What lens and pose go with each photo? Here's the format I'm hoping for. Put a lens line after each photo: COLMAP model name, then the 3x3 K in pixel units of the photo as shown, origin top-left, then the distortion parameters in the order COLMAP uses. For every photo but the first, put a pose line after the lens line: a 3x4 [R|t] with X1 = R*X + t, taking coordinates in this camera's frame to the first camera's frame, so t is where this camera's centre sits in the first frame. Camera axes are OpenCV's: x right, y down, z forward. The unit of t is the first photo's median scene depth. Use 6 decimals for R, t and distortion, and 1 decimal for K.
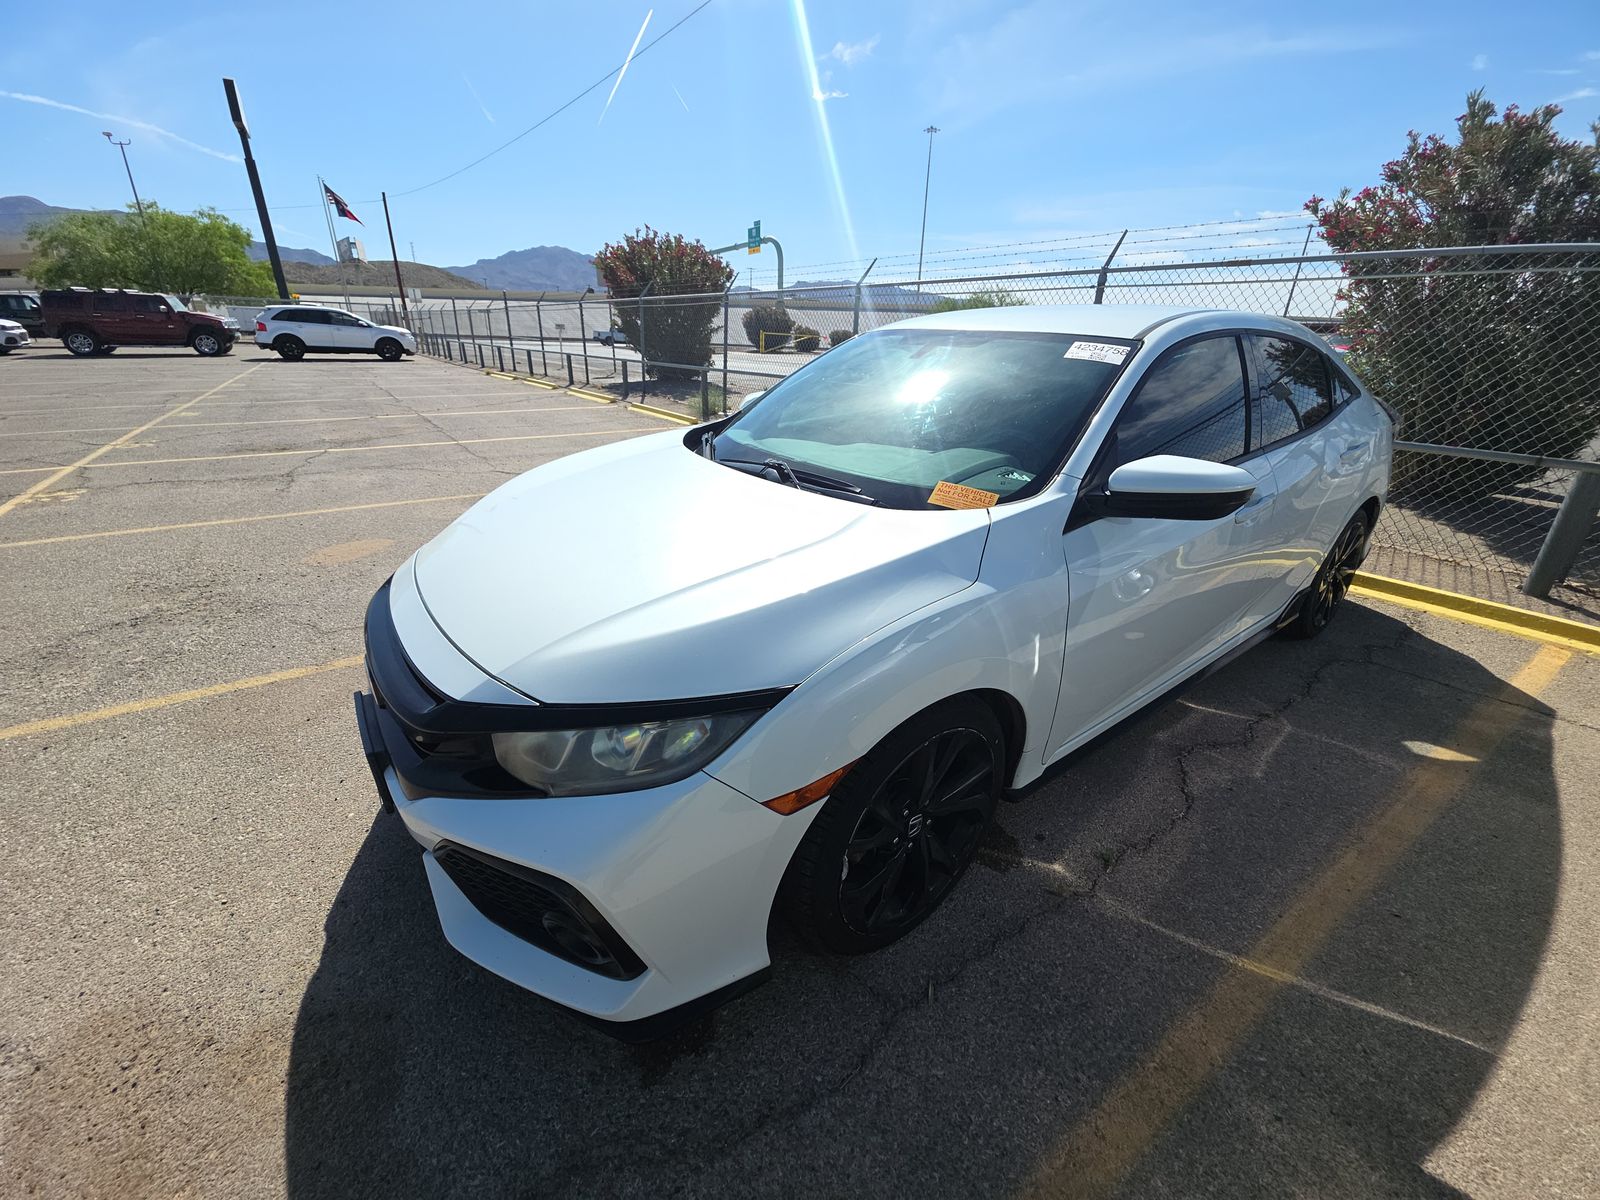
lens RADIAL K [[631.6, 0, 802.1], [0, 631.6, 591.6], [0, 0, 1]] dist [0.009326, -0.001172]
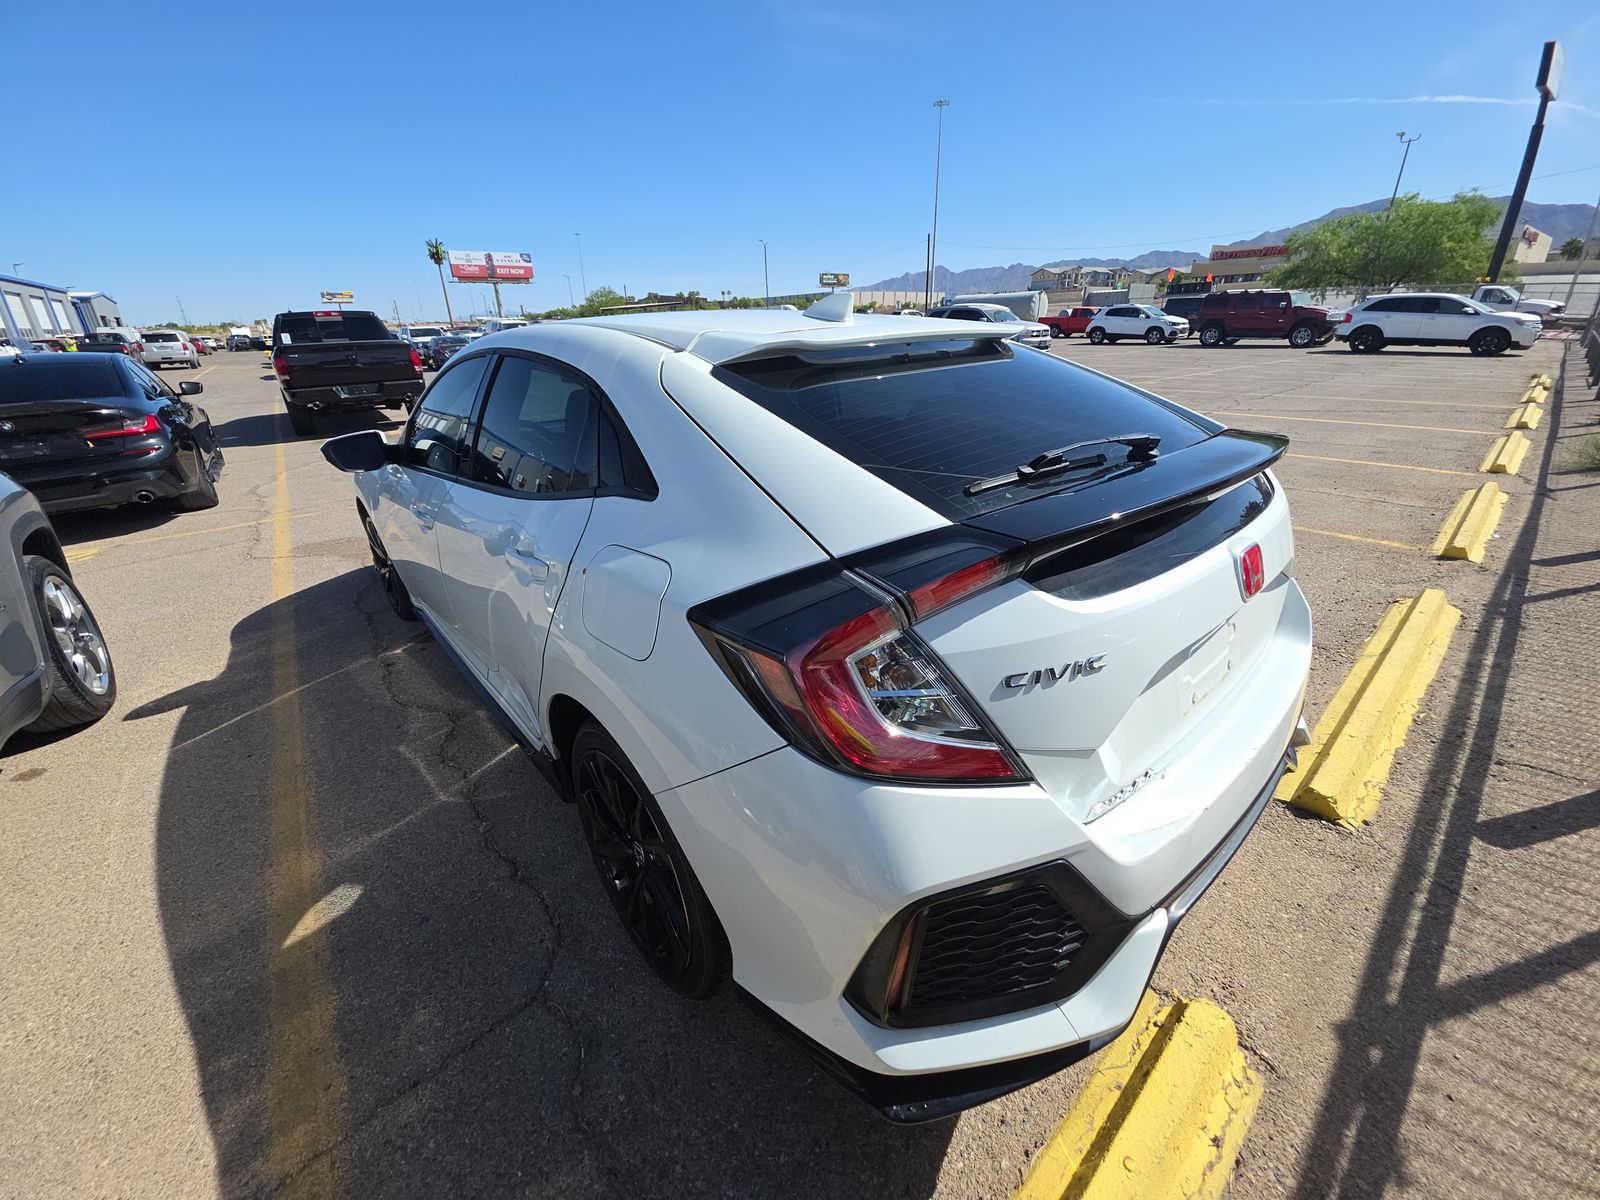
lens RADIAL K [[631.6, 0, 799.6], [0, 631.6, 611.4], [0, 0, 1]] dist [0.009326, -0.001172]
pose [[0.072926, 0.399676, -0.913751, 0.883491], [-0.362425, 0.864176, 0.349067, -0.291166], [0.929156, 0.305710, 0.207874, 0.704060]]
